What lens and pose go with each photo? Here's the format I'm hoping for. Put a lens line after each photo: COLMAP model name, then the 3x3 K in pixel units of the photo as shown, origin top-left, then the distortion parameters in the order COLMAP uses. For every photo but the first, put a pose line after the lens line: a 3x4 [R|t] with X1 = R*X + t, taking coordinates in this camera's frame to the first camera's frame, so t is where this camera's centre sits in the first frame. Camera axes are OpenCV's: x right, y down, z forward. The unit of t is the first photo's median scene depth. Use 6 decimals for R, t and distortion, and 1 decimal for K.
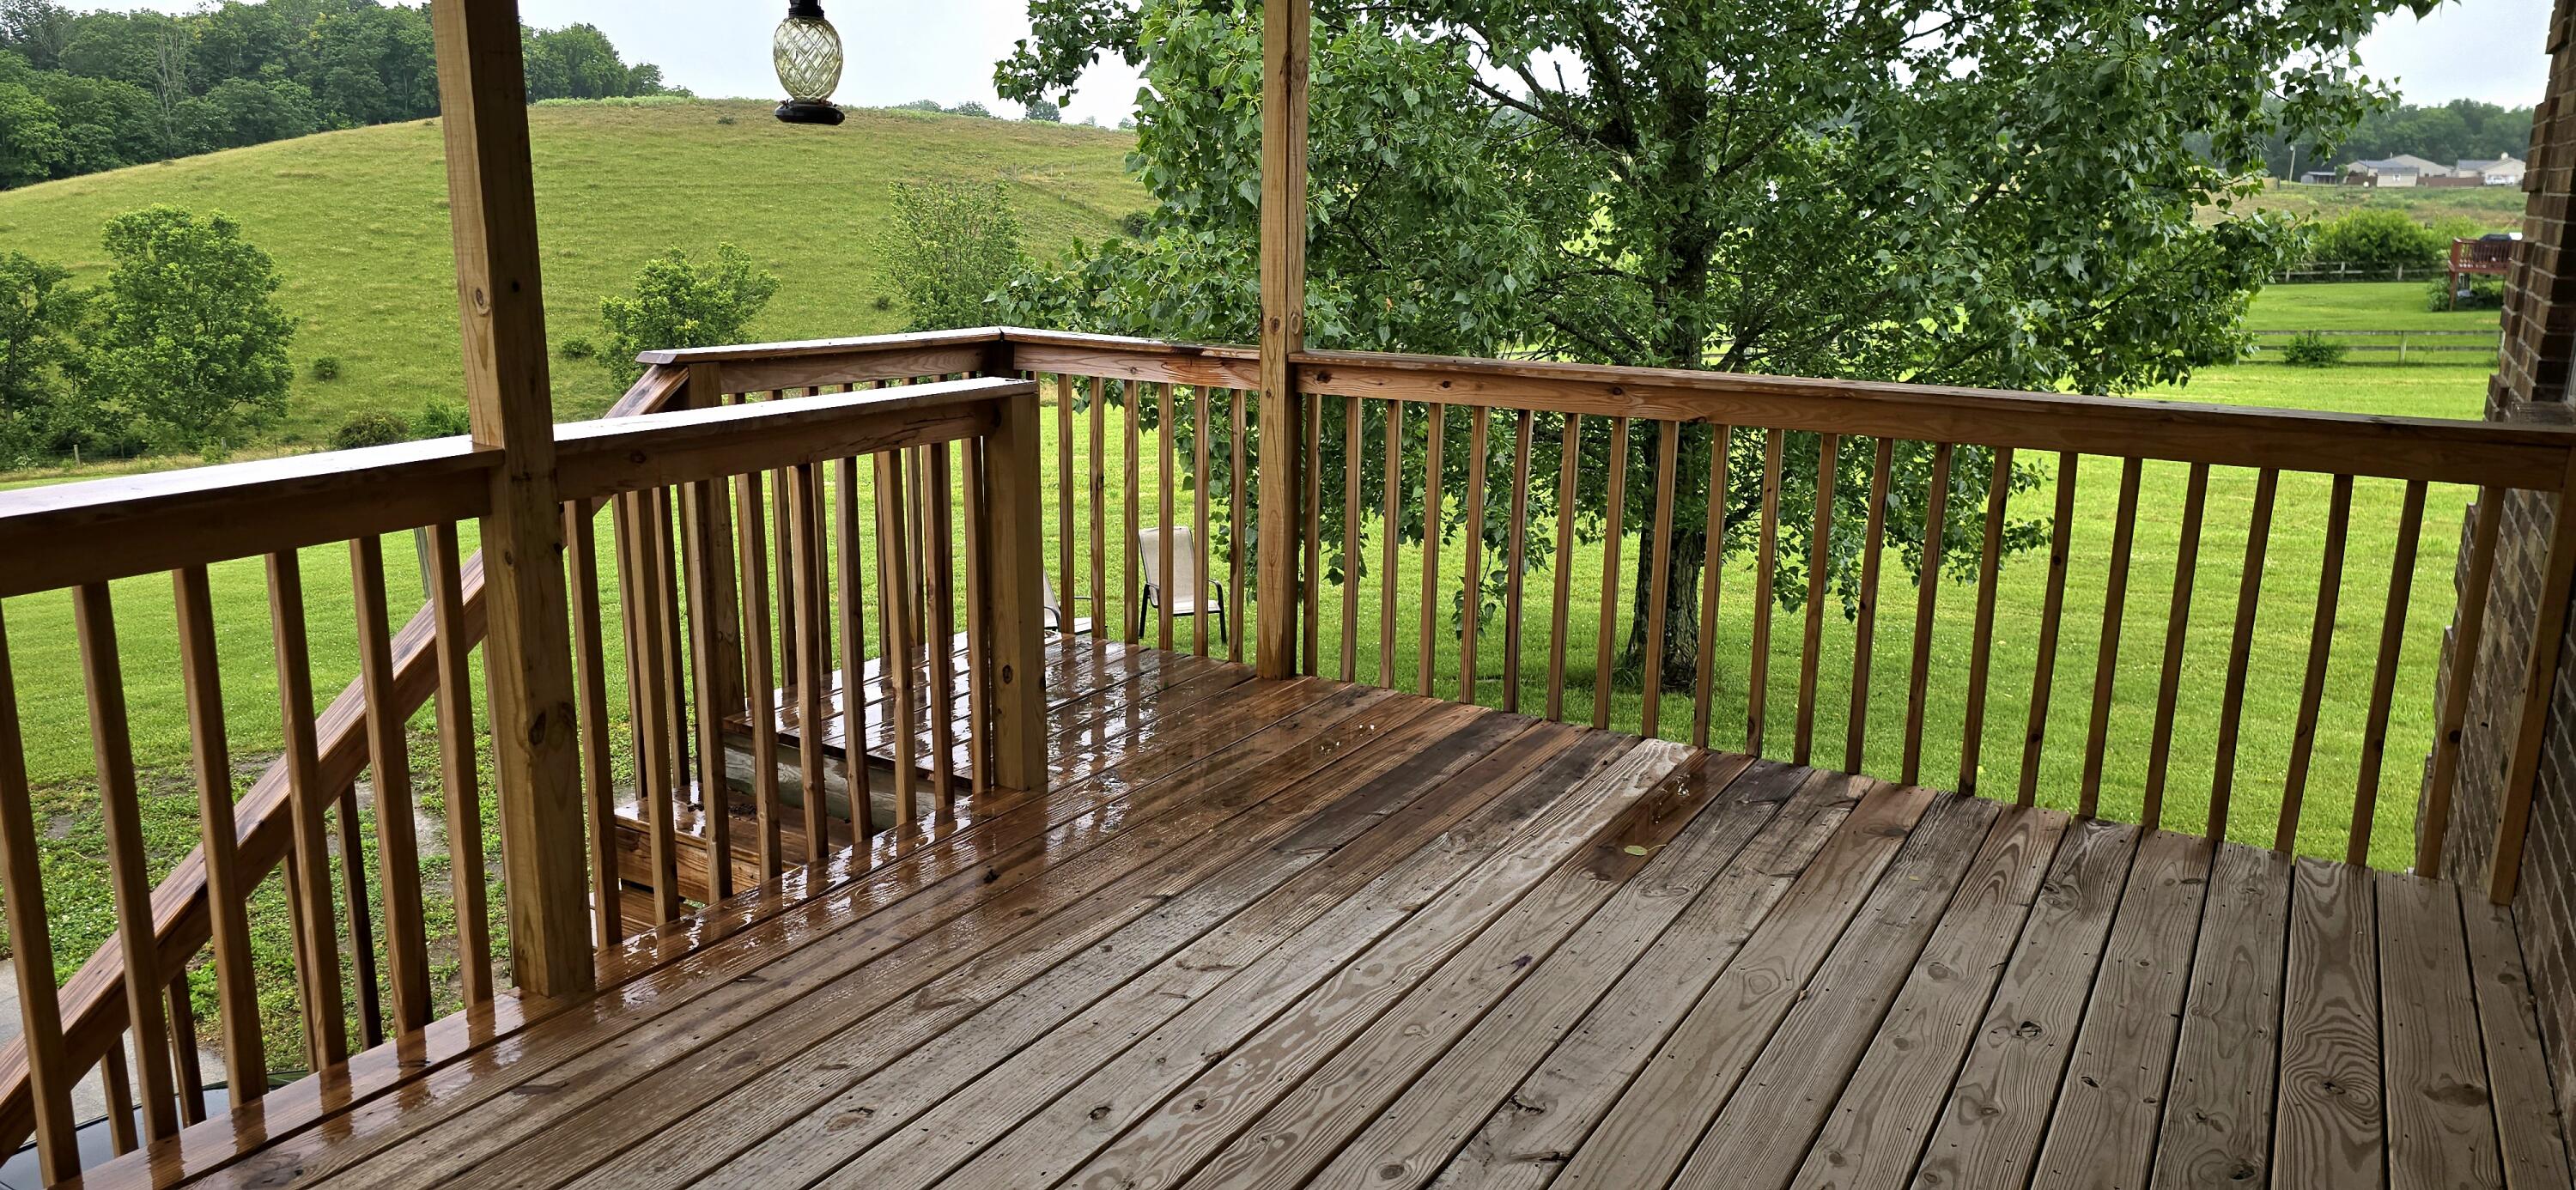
lens RADIAL K [[1624.3, 0, 1192.4], [0, 1624.3, 571.4], [0, 0, 1]] dist [0.020107, -0.000504]
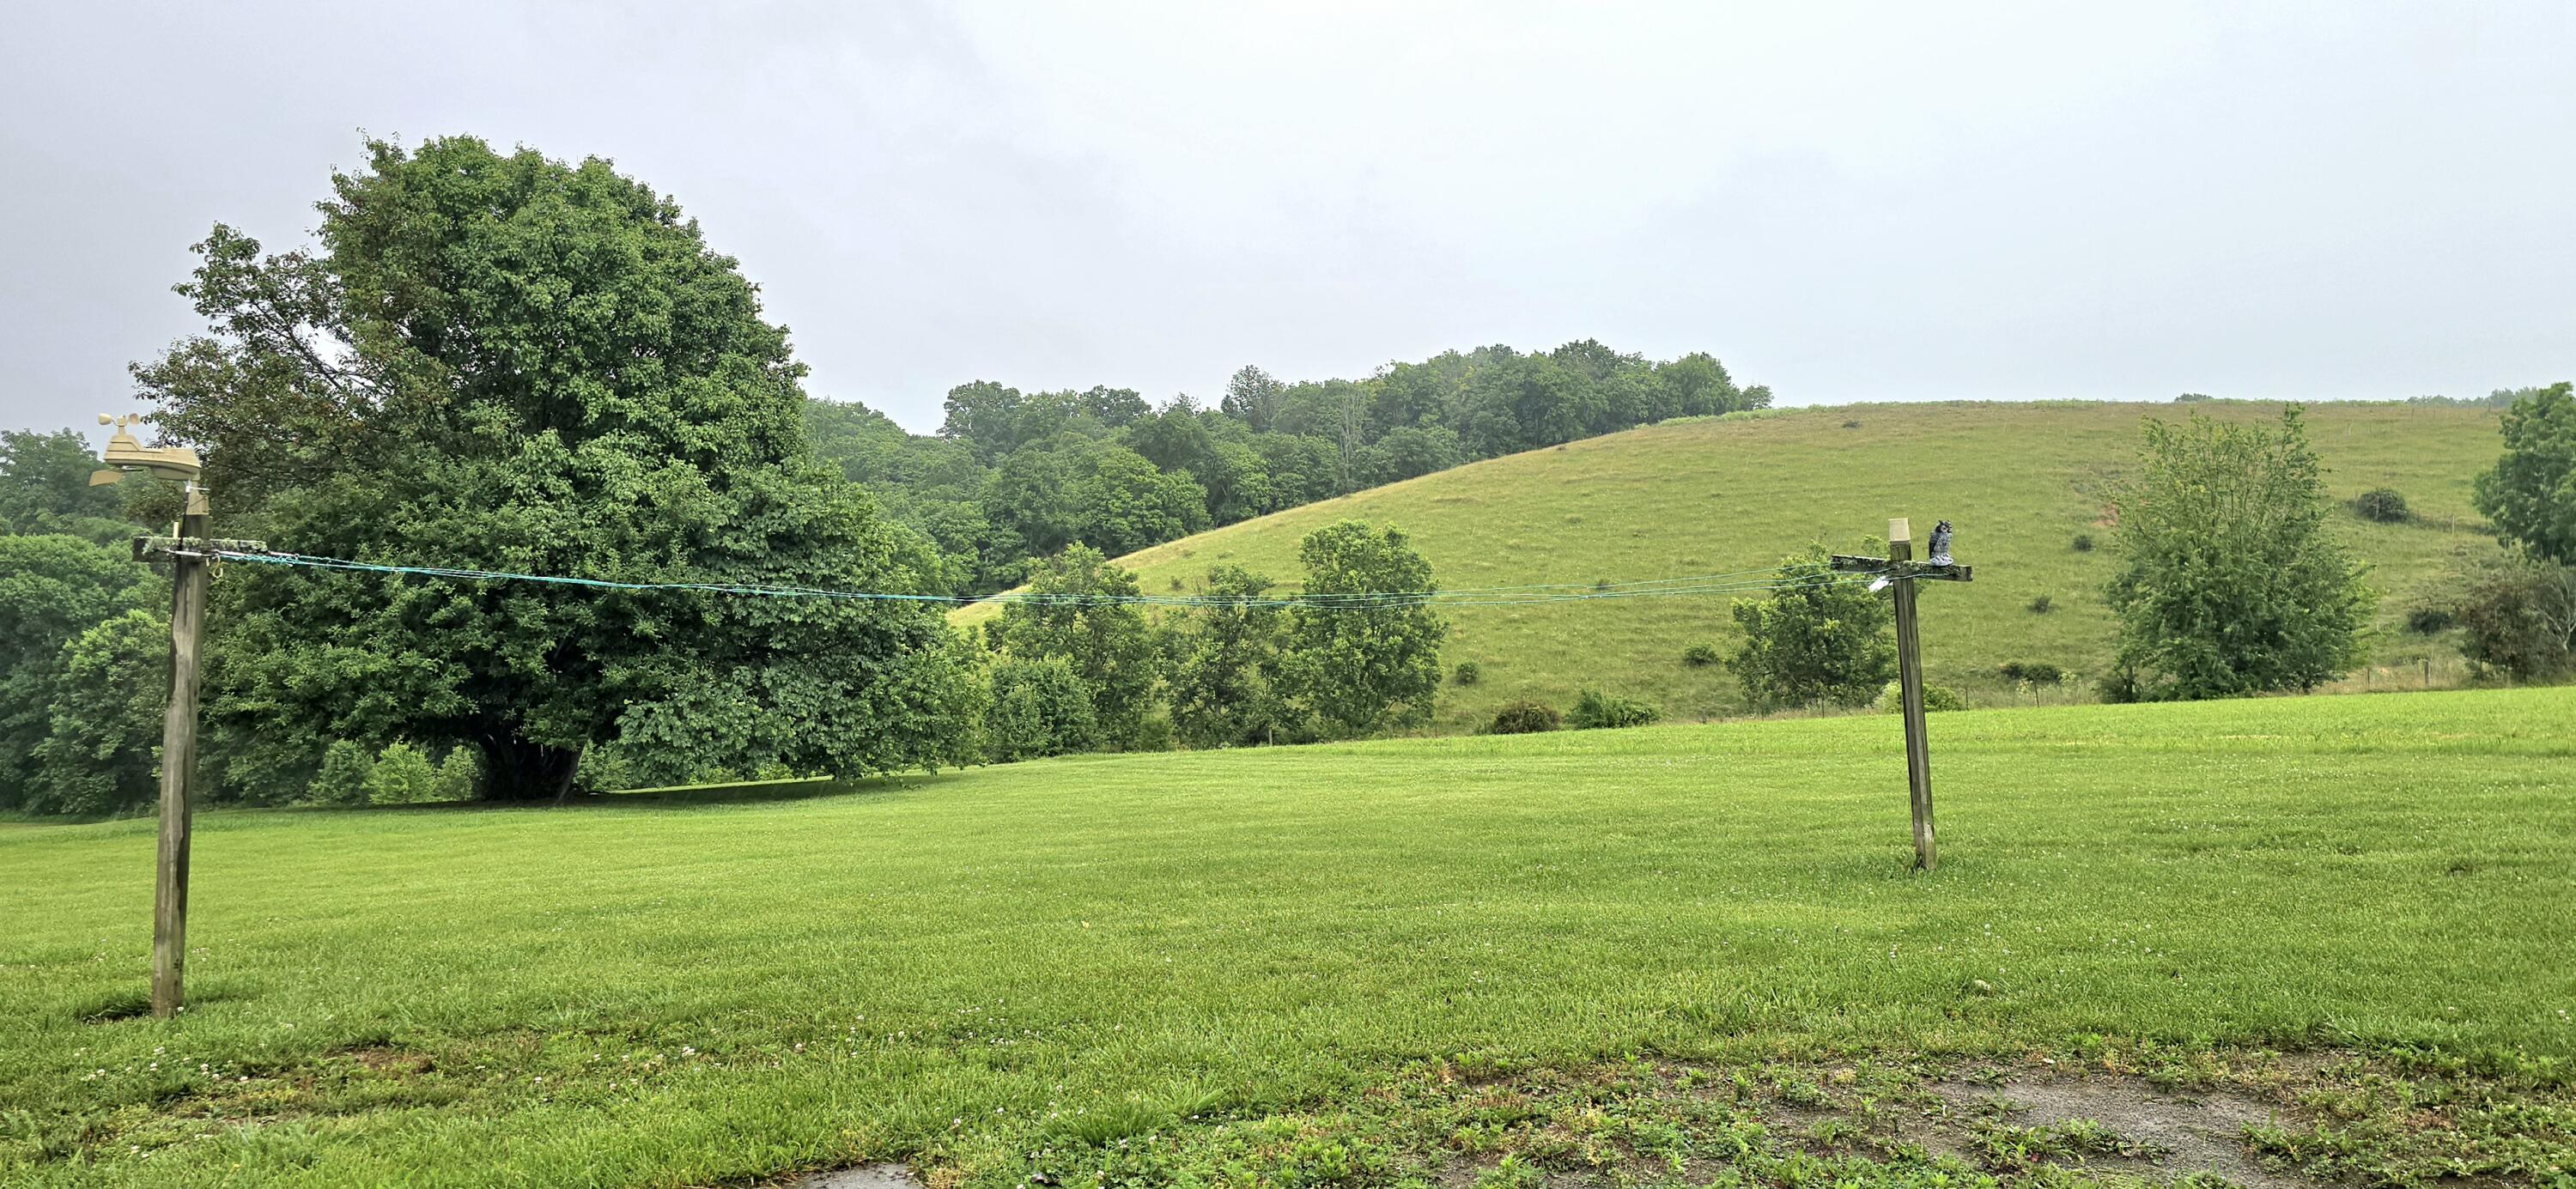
lens RADIAL K [[1669.7, 0, 1288.0], [0, 1669.7, 594.5], [0, 0, 1]] dist [-0.000788, -0.003504]
pose [[0.840941, -0.023704, -0.540607, -0.052697], [-0.079715, 0.982714, -0.167089, 0.010023], [0.535223, 0.183606, 0.824515, 0.061858]]
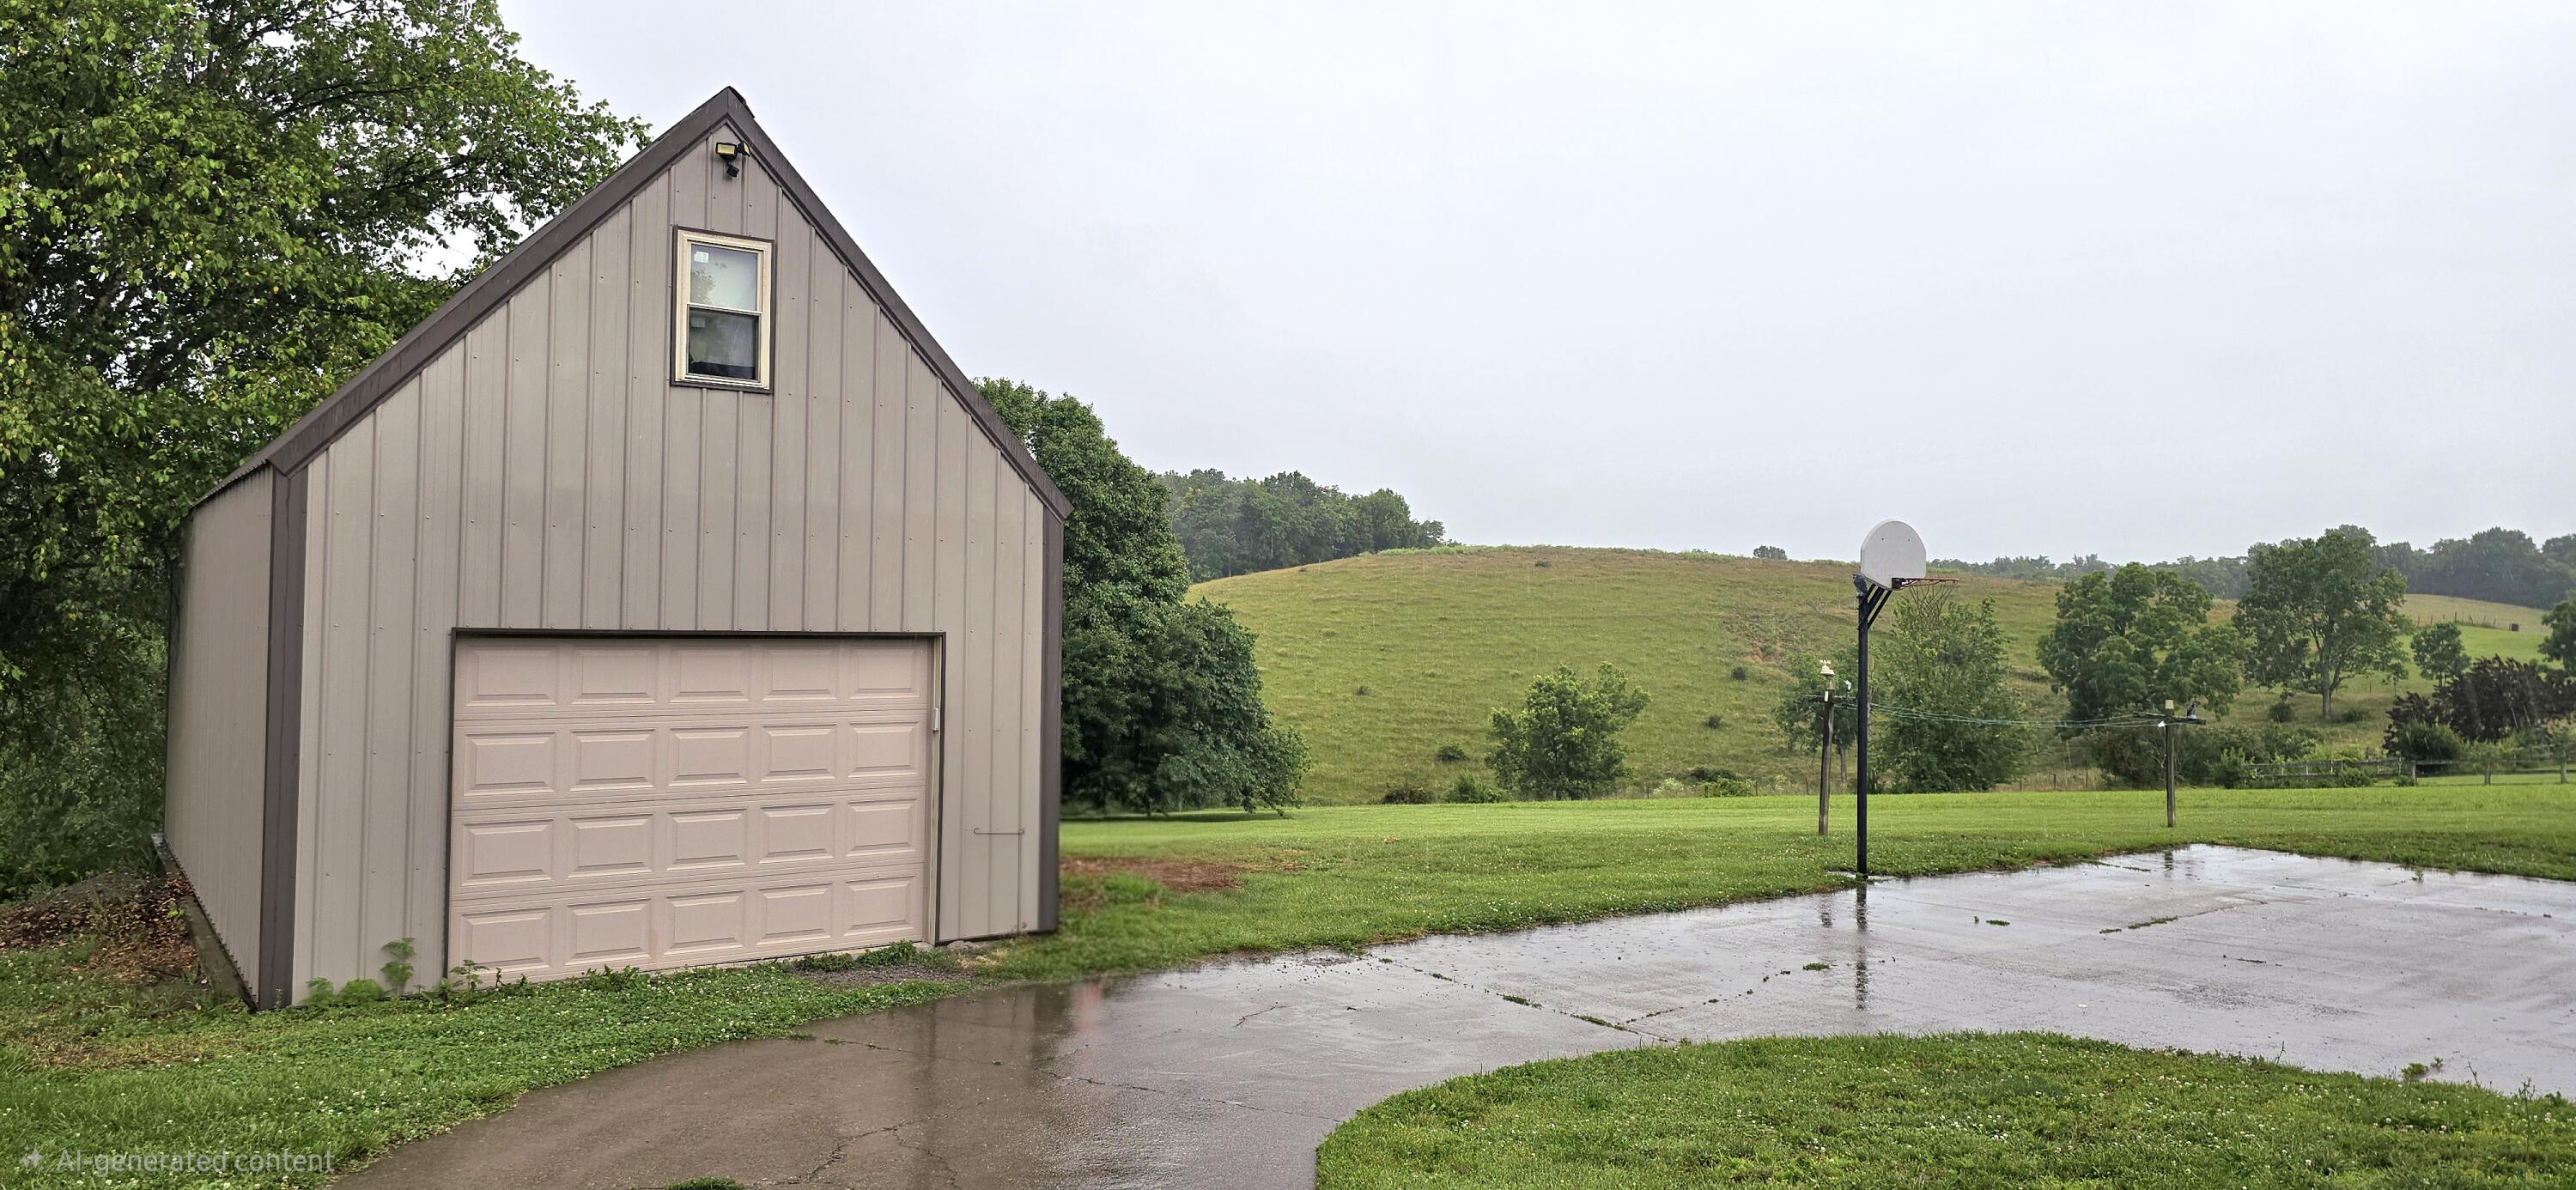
lens RADIAL K [[1624.3, 0, 1192.4], [0, 1624.3, 571.4], [0, 0, 1]] dist [0.020107, -0.000504]
pose [[0.927018, -0.012604, -0.374804, -0.115546], [-0.088511, 0.963846, -0.251331, 0.043890], [0.364421, 0.266162, 0.892387, -0.123380]]
